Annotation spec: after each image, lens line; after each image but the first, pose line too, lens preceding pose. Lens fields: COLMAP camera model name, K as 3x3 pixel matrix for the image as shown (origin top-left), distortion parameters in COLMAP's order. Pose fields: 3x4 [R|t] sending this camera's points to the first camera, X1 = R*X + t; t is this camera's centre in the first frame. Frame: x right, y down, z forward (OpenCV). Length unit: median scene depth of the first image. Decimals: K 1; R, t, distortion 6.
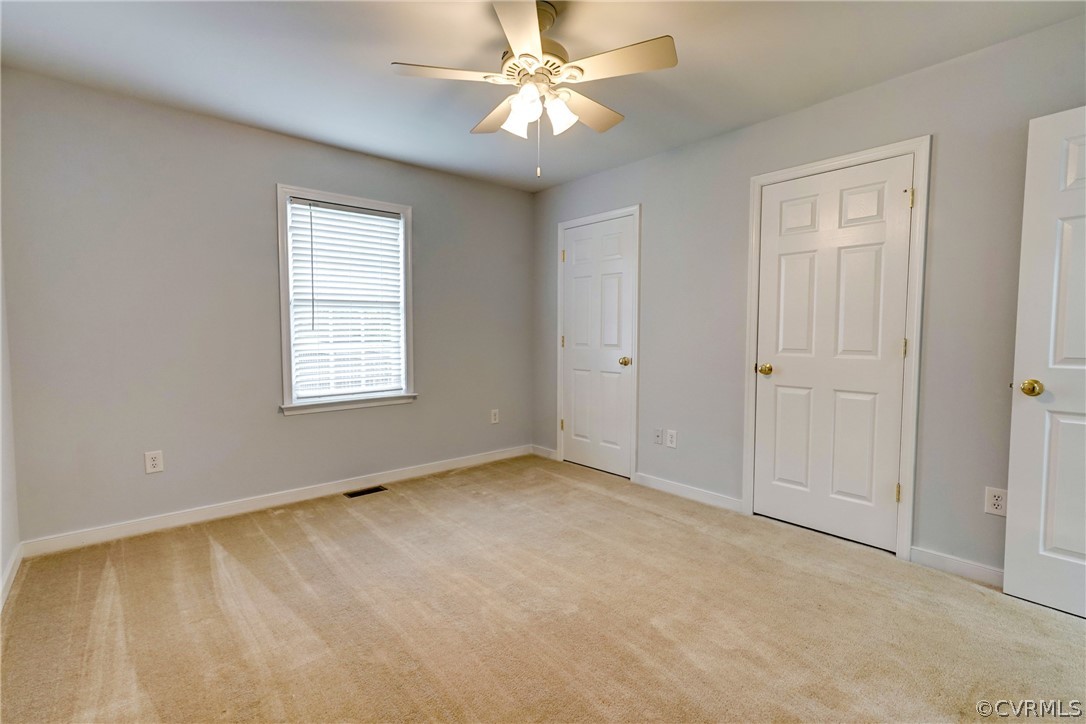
lens RADIAL K [[499.6, 0, 545.2], [0, 499.6, 355.1], [0, 0, 1]] dist [-0.005406, 0.008744]
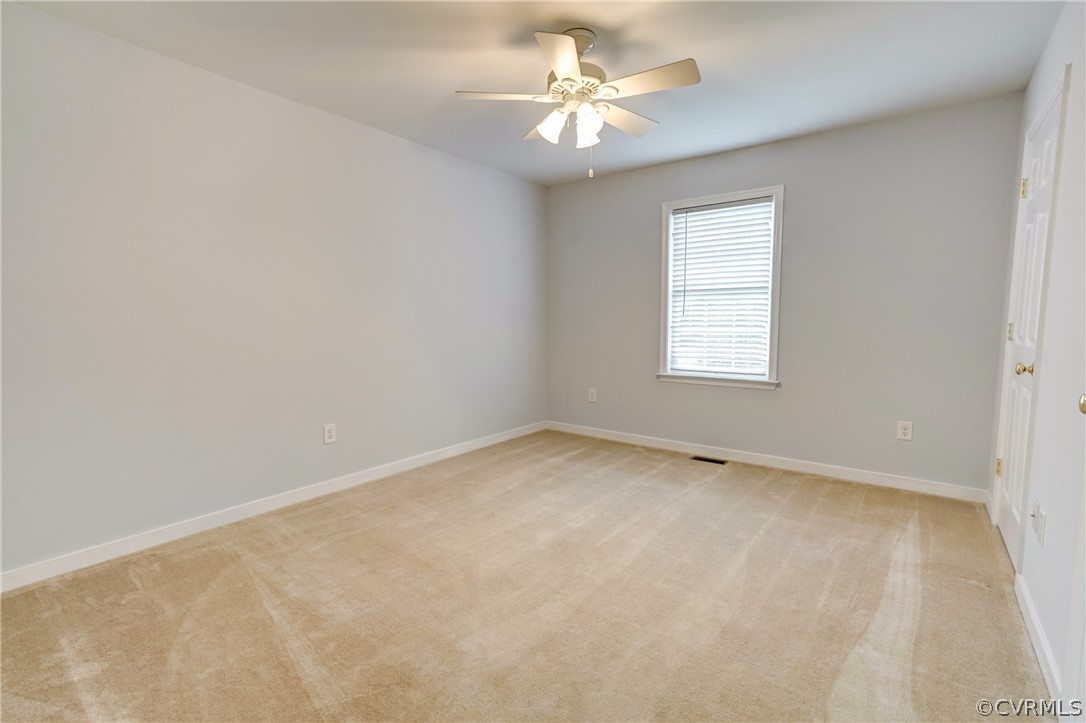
lens RADIAL K [[499.6, 0, 545.2], [0, 499.6, 354.6], [0, 0, 1]] dist [-0.005406, 0.008744]
pose [[0.208908, 0.073376, -0.975179, 0.627584], [-0.043901, 0.996880, 0.065604, -0.018948], [0.976949, 0.029106, 0.211478, 0.389571]]
